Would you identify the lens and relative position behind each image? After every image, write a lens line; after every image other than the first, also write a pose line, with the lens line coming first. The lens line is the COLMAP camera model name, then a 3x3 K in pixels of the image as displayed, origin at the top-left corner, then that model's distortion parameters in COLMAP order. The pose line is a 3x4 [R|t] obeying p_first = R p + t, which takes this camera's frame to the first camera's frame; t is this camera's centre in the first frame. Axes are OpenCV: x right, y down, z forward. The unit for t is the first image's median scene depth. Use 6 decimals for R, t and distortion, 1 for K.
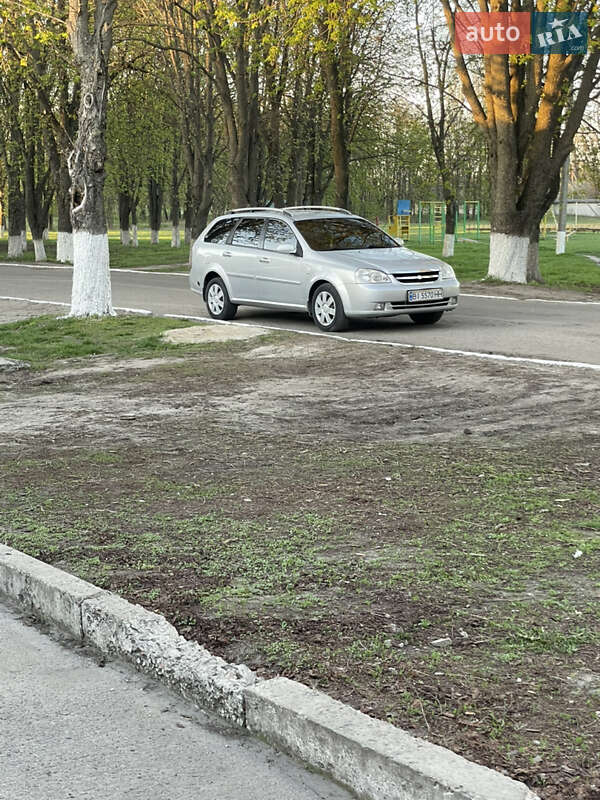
lens RADIAL K [[1157.7, 0, 300.0], [0, 1157.7, 400.0], [0, 0, 1]] dist [0.009858, 0.025921]
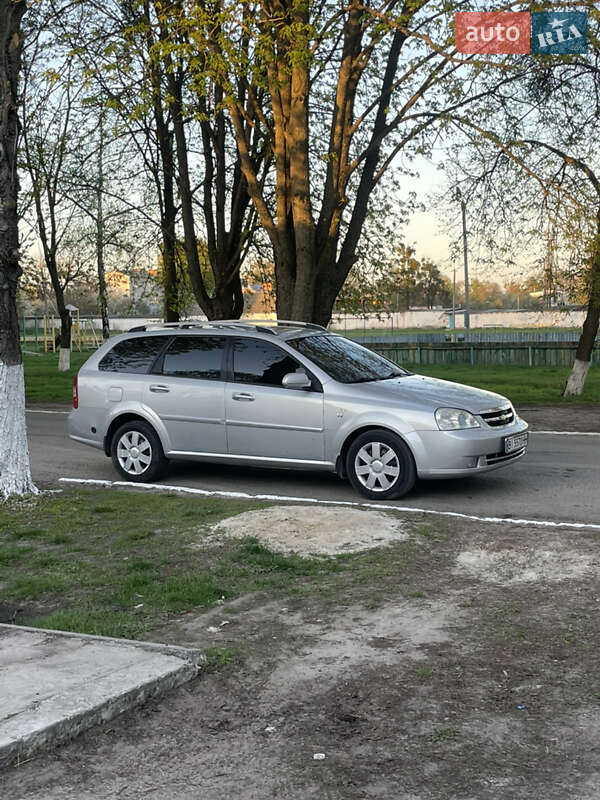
lens RADIAL K [[1066.4, 0, 300.0], [0, 1066.4, 400.0], [0, 0, 1]] dist [0.005506, 0.006839]
pose [[0.917320, -0.029958, 0.397022, -0.260195], [0.066045, 0.994800, -0.077533, -0.069550], [-0.392635, 0.097343, 0.914528, 0.418233]]
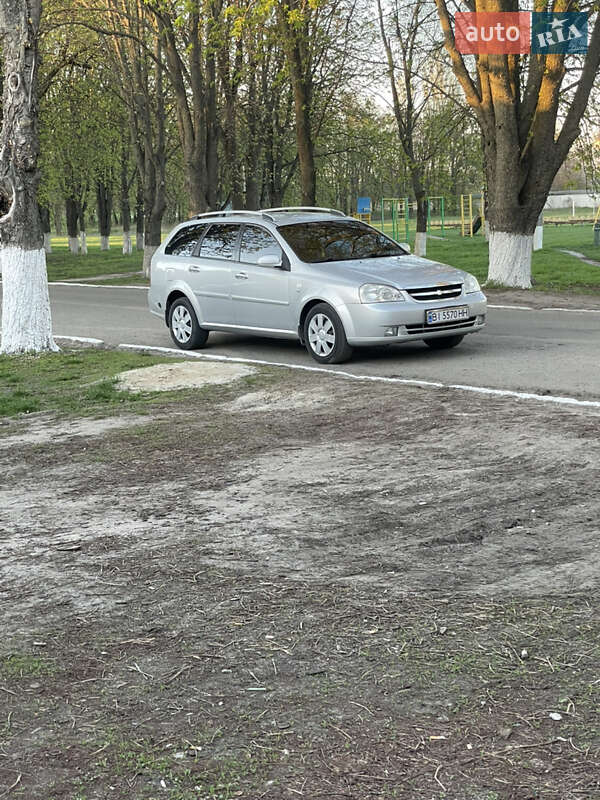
lens RADIAL K [[1199.4, 0, 300.0], [0, 1199.4, 400.0], [0, 0, 1]] dist [0.049120, -0.020070]
pose [[0.998954, -0.032736, 0.031934, -0.020104], [0.032925, 0.999443, -0.005412, -0.029038], [-0.031739, 0.006458, 0.999475, 0.167336]]
